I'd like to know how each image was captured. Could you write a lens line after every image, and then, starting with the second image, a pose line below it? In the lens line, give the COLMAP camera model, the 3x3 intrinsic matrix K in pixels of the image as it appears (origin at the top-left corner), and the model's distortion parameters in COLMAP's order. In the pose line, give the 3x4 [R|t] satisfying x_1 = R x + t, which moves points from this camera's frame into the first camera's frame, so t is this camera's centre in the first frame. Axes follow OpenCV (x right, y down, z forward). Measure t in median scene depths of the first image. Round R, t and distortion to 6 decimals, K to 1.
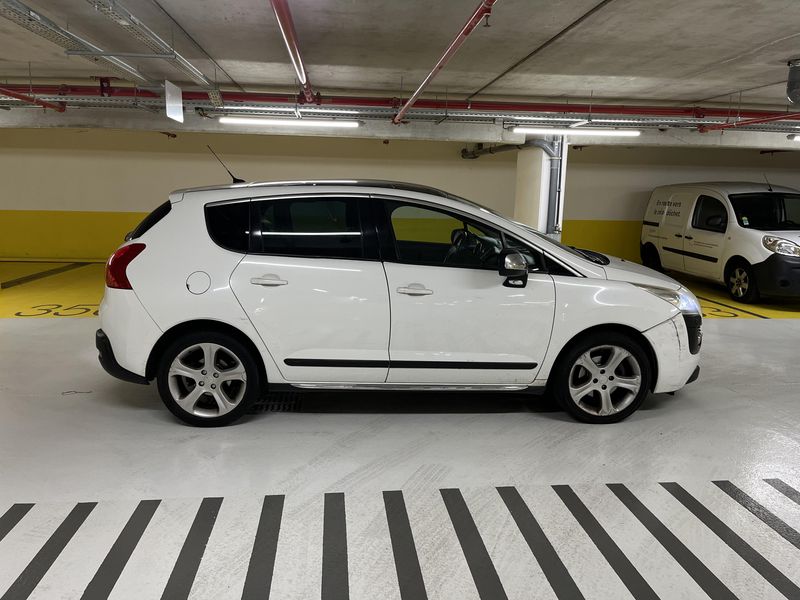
lens RADIAL K [[607.9, 0, 400.0], [0, 607.9, 300.0], [0, 0, 1]] dist [0.062888, -0.099497]
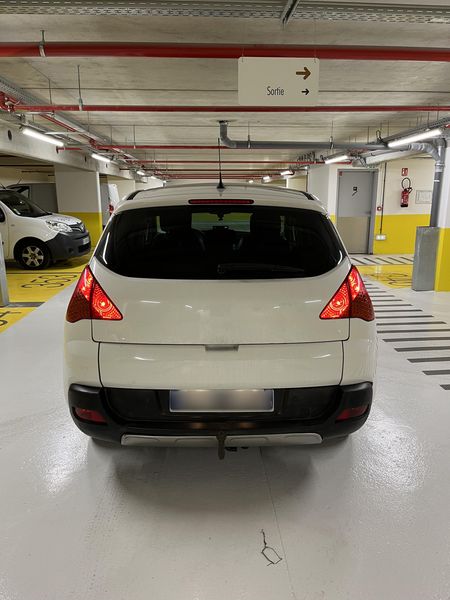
lens RADIAL K [[456.0, 0, 228.4], [0, 456.0, 301.3], [0, 0, 1]] dist [0.062888, -0.099497]
pose [[0.033392, -0.246275, 0.968625, -0.899976], [0.178800, 0.955002, 0.236648, -0.188777], [-0.983319, 0.165288, 0.075923, 0.964544]]
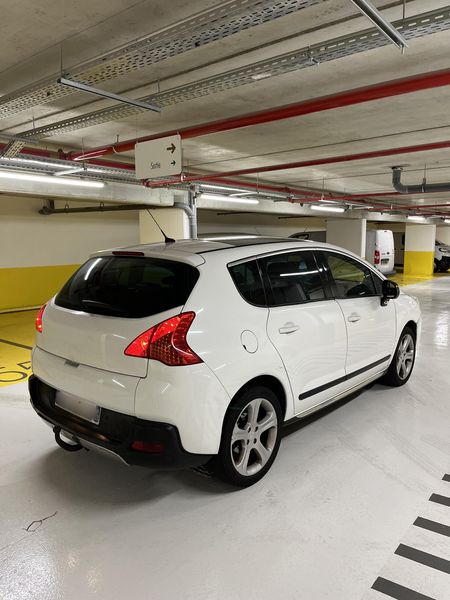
lens RADIAL K [[456.0, 0, 228.4], [0, 456.0, 301.3], [0, 0, 1]] dist [0.062888, -0.099497]
pose [[0.696845, -0.119923, 0.707125, -0.733716], [0.146519, 0.988933, 0.023327, -0.097488], [-0.702097, 0.087352, 0.706703, 0.407599]]
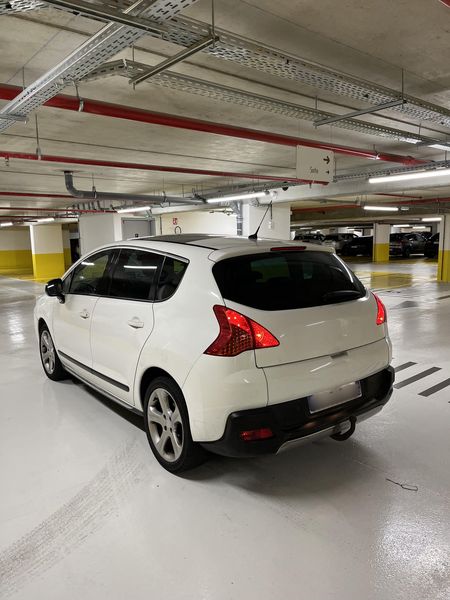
lens RADIAL K [[456.0, 0, 228.4], [0, 456.0, 301.3], [0, 0, 1]] dist [0.062888, -0.099497]
pose [[-0.570956, -0.123539, 0.811633, -0.874212], [0.152006, 0.955613, 0.252386, -0.289701], [-0.806786, 0.267474, -0.526834, 1.465501]]
